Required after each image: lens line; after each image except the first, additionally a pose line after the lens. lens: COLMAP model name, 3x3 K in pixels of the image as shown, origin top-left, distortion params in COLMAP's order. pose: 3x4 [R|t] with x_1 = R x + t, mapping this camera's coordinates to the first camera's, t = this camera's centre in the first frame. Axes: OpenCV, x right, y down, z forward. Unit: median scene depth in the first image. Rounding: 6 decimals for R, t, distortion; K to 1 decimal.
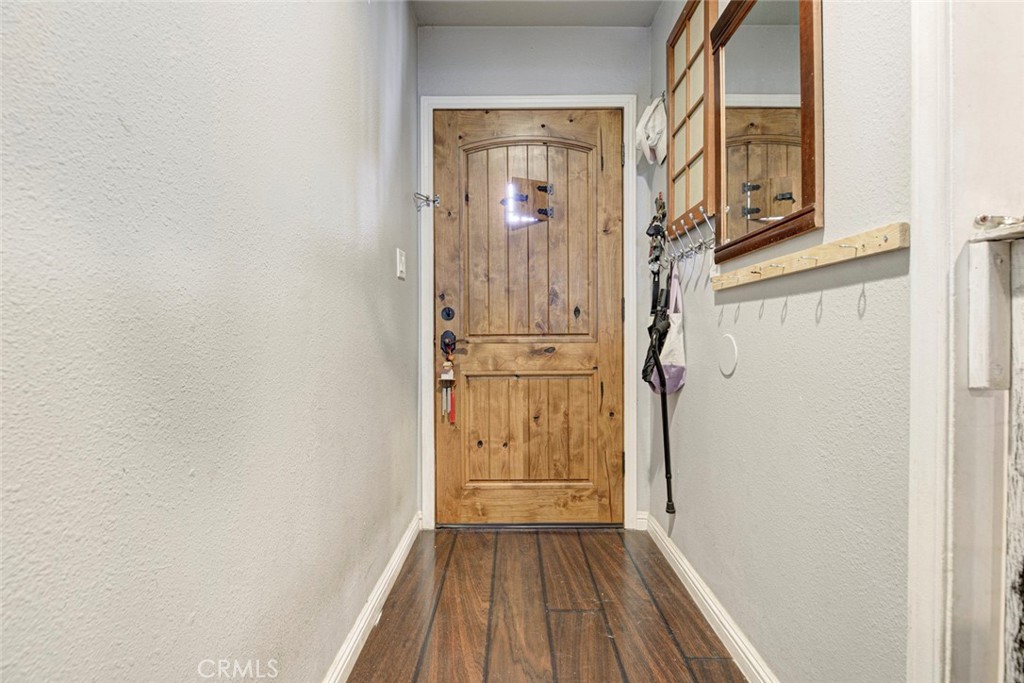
lens RADIAL K [[458.8, 0, 511.0], [0, 458.8, 339.0], [0, 0, 1]] dist [0.013291, -0.004497]
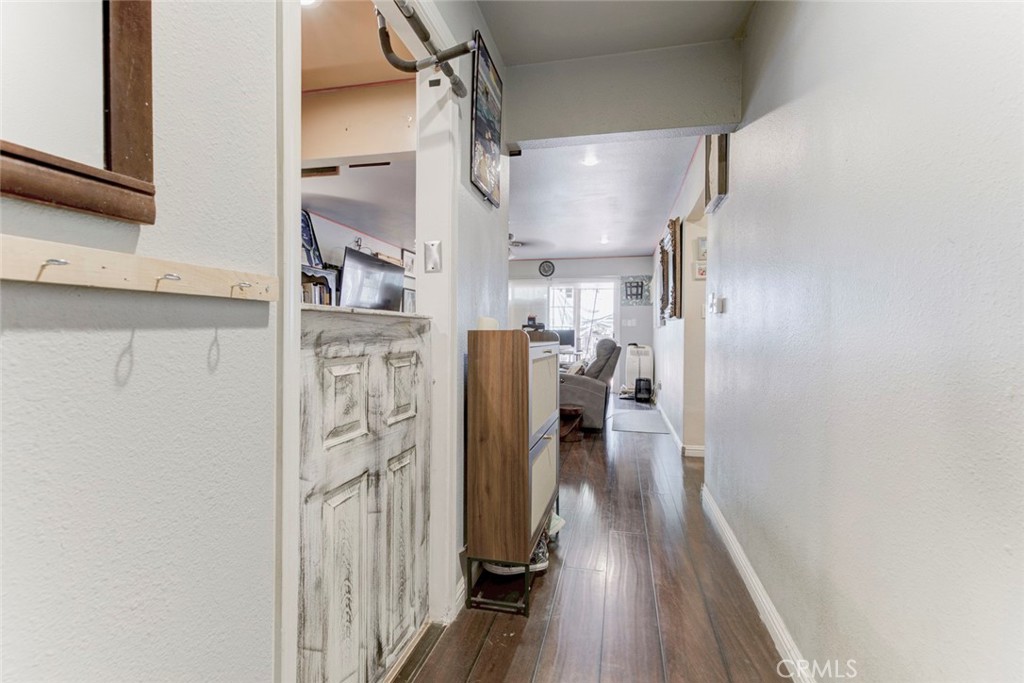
lens RADIAL K [[458.8, 0, 516.4], [0, 458.8, 336.3], [0, 0, 1]] dist [0.013291, -0.004497]
pose [[-0.976832, -0.010777, 0.213735, 0.070774], [-0.006184, 0.999736, 0.022147, -0.114079], [-0.213917, 0.020312, -0.976641, 1.482528]]
